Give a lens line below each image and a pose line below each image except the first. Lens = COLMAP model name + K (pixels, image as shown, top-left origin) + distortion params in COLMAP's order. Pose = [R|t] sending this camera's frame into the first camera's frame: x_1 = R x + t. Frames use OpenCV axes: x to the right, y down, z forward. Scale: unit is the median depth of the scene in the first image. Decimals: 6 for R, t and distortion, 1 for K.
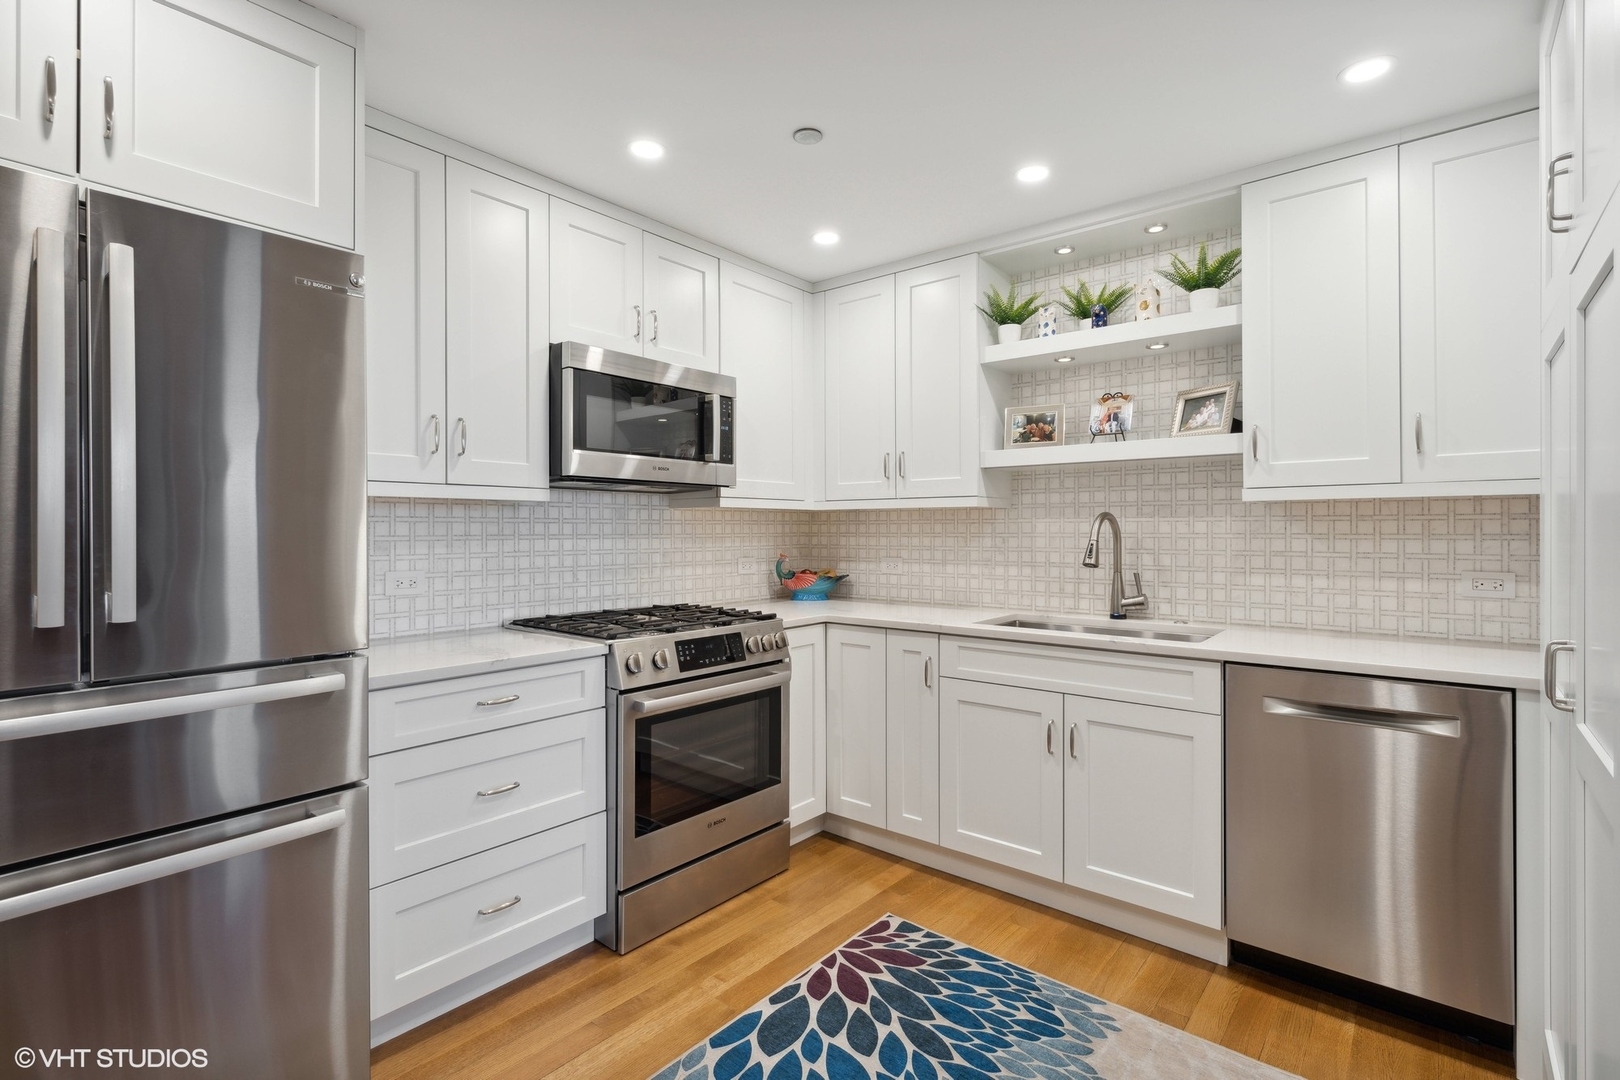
lens RADIAL K [[747.4, 0, 810.0], [0, 747.4, 540.0], [0, 0, 1]] dist [0.002517, 0.000791]
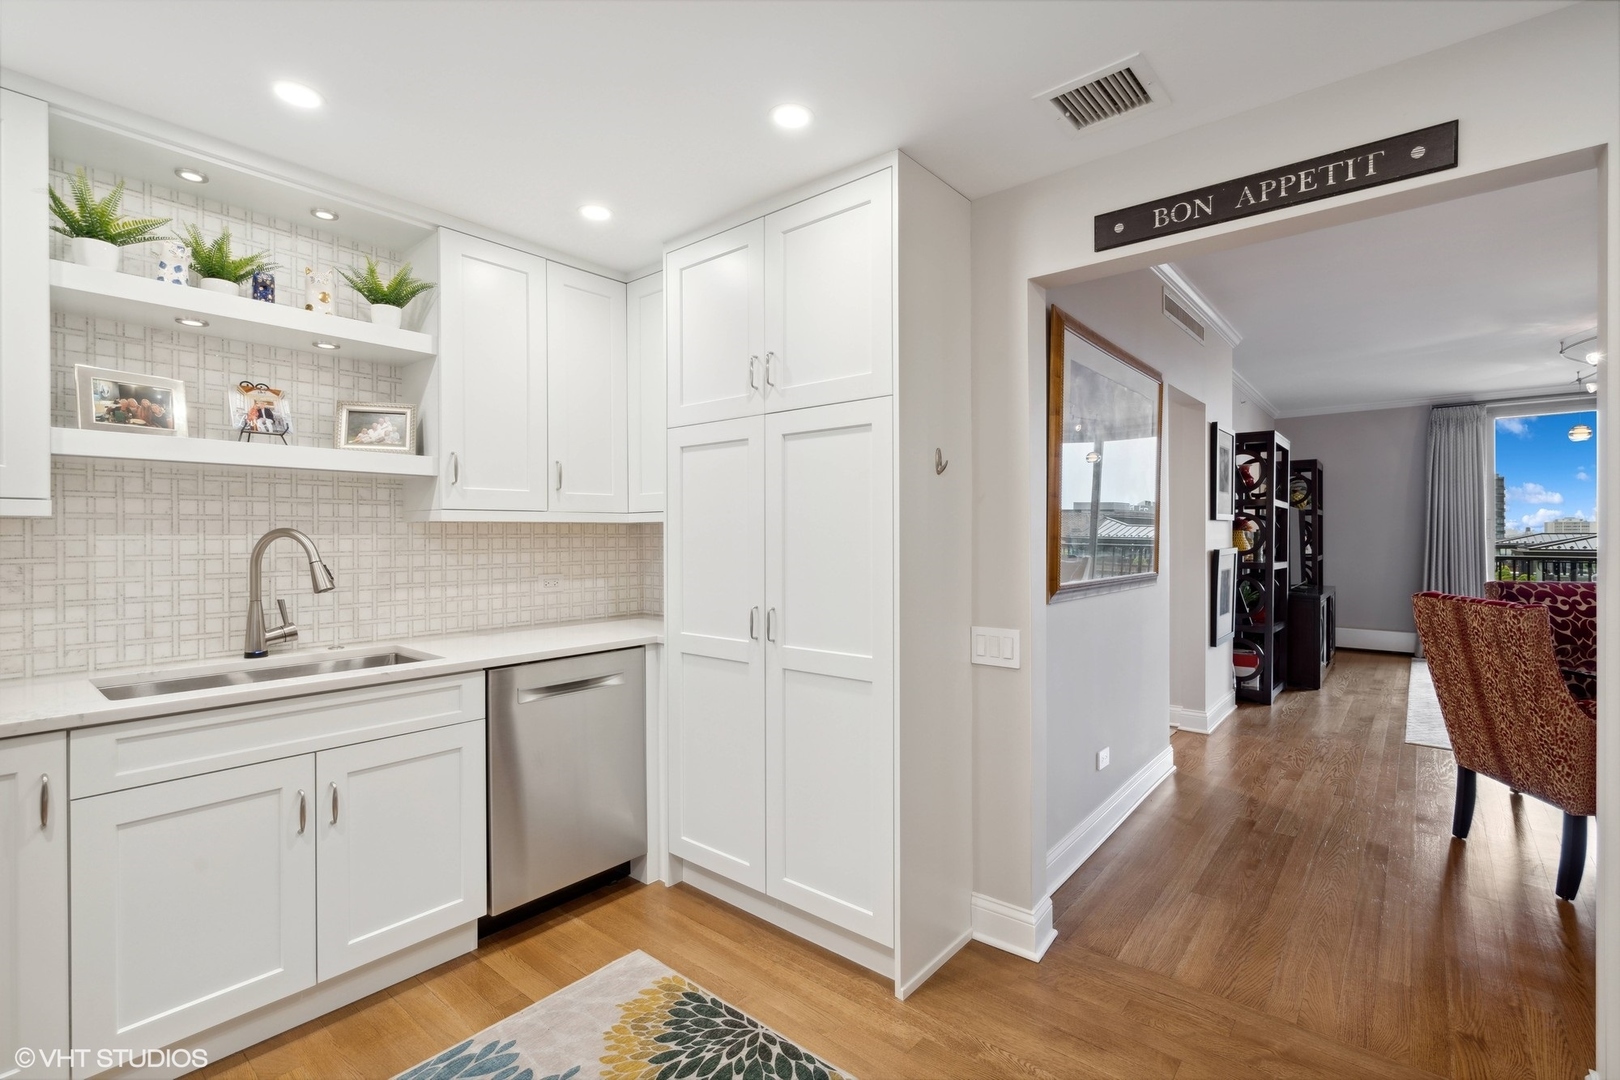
lens RADIAL K [[672.8, 0, 840.8], [0, 672.8, 547.2], [0, 0, 1]] dist [0.000363, 0.000061]
pose [[0.036320, -0.015927, 0.999213, -0.326754], [0.017786, 0.999725, 0.015289, -0.016974], [-0.999182, 0.017217, 0.036593, 0.350954]]
